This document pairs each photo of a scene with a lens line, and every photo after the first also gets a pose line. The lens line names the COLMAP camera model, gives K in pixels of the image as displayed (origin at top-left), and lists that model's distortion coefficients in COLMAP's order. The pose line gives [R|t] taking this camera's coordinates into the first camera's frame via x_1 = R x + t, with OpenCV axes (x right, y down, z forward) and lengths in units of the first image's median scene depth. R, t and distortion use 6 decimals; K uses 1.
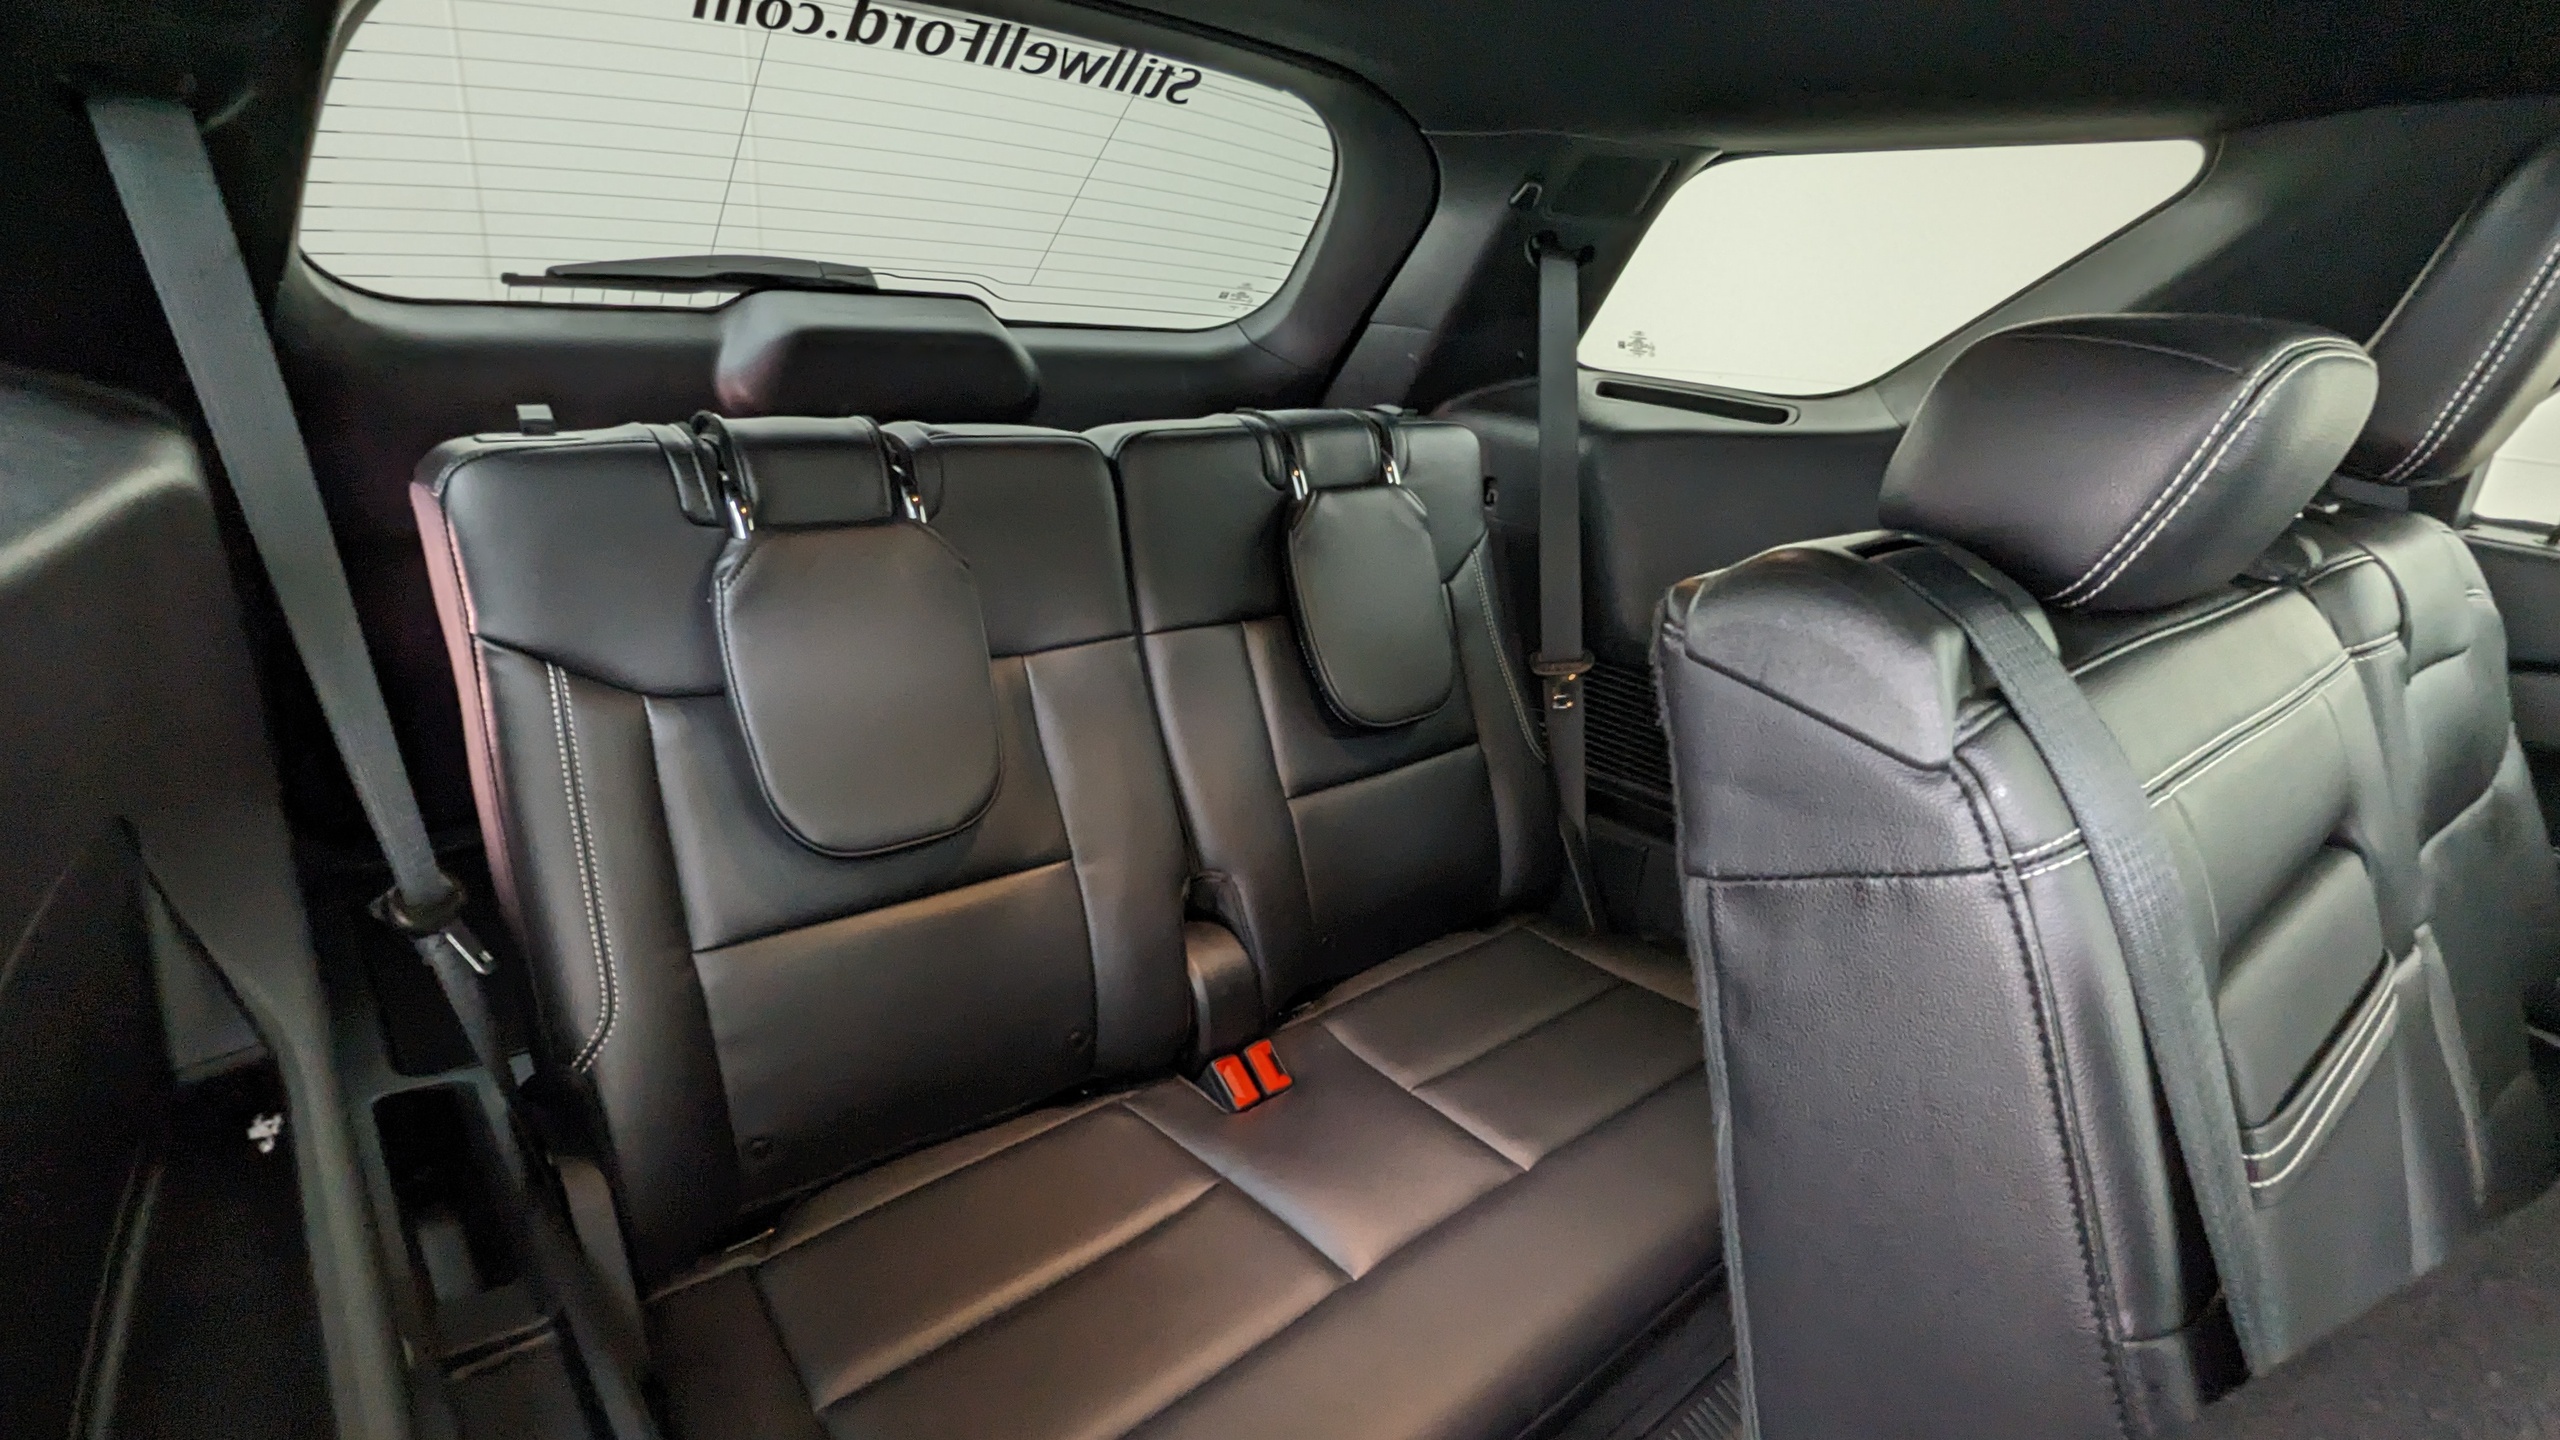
lens RADIAL K [[1240.5, 0, 1279.7], [0, 1240.5, 702.7], [0, 0, 1]] dist [-0.001046, -0.000202]
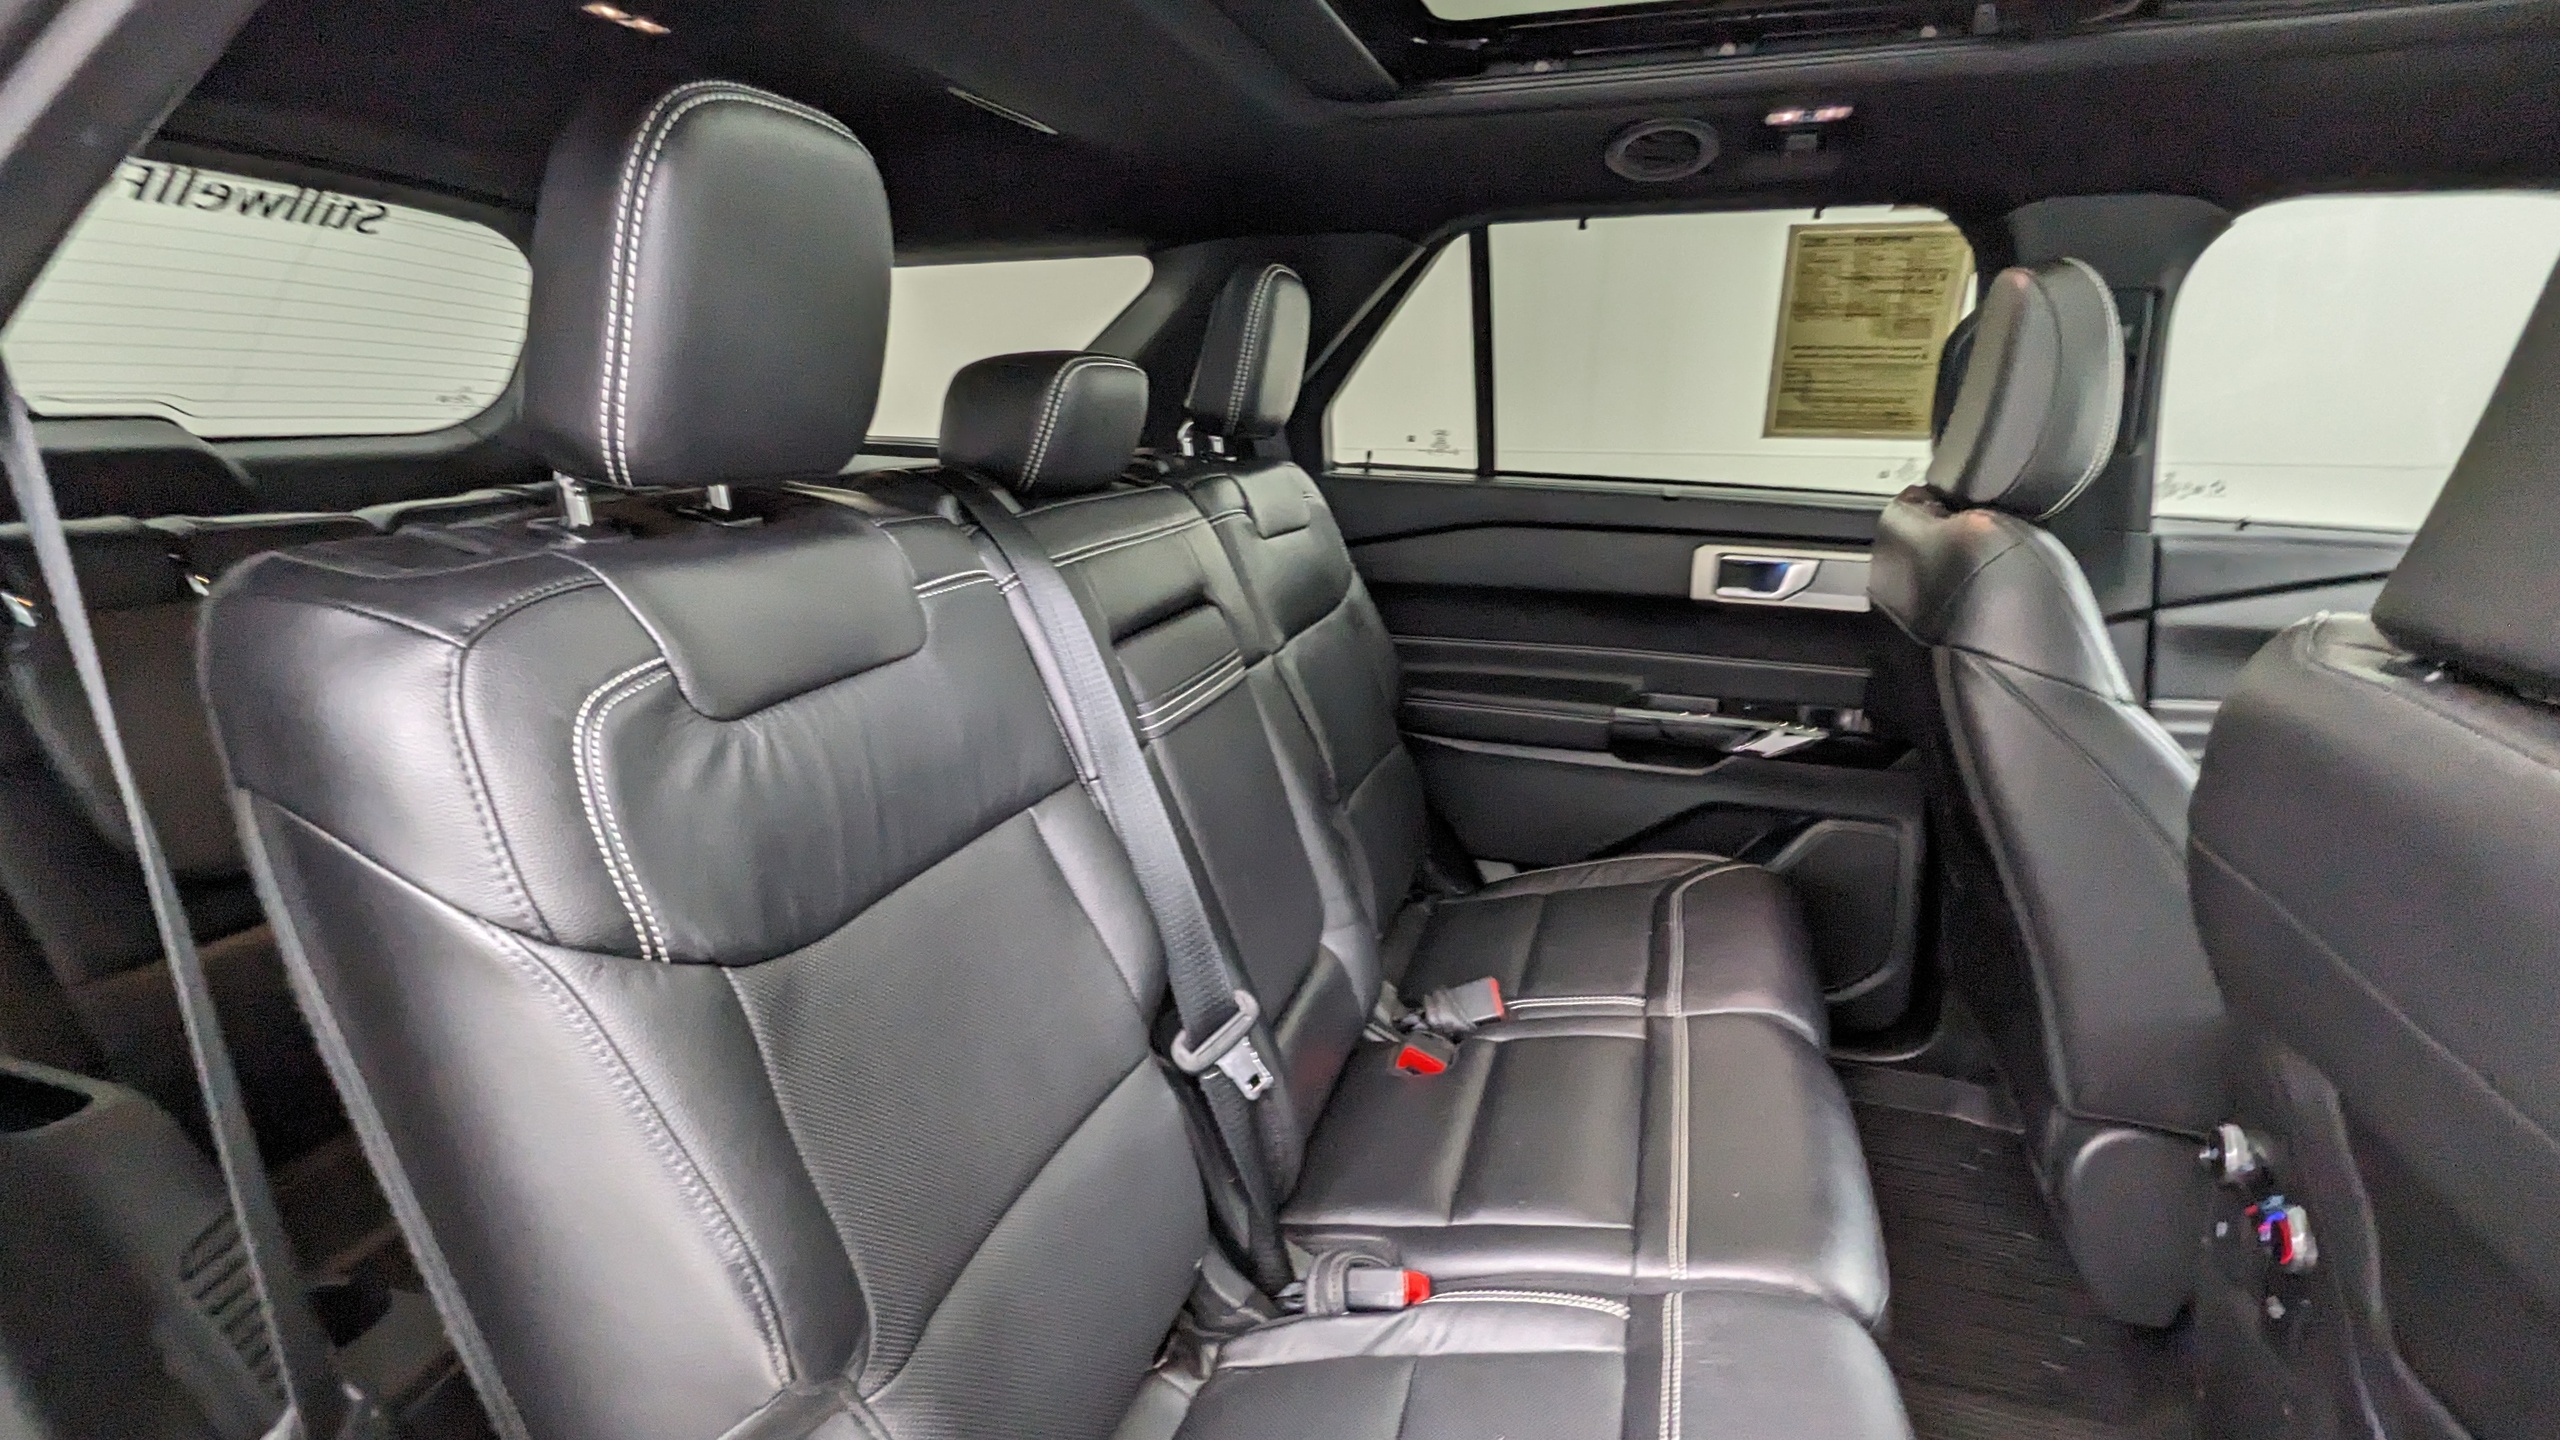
lens RADIAL K [[1227.1, 0, 1280.0], [0, 1227.1, 720.0], [0, 0, 1]] dist [-0.001316, -0.001272]
pose [[0.838432, -0.205614, 0.504733, -0.042828], [0.231657, 0.972730, 0.011447, 0.147875], [-0.493322, 0.107327, 0.863200, -0.373812]]
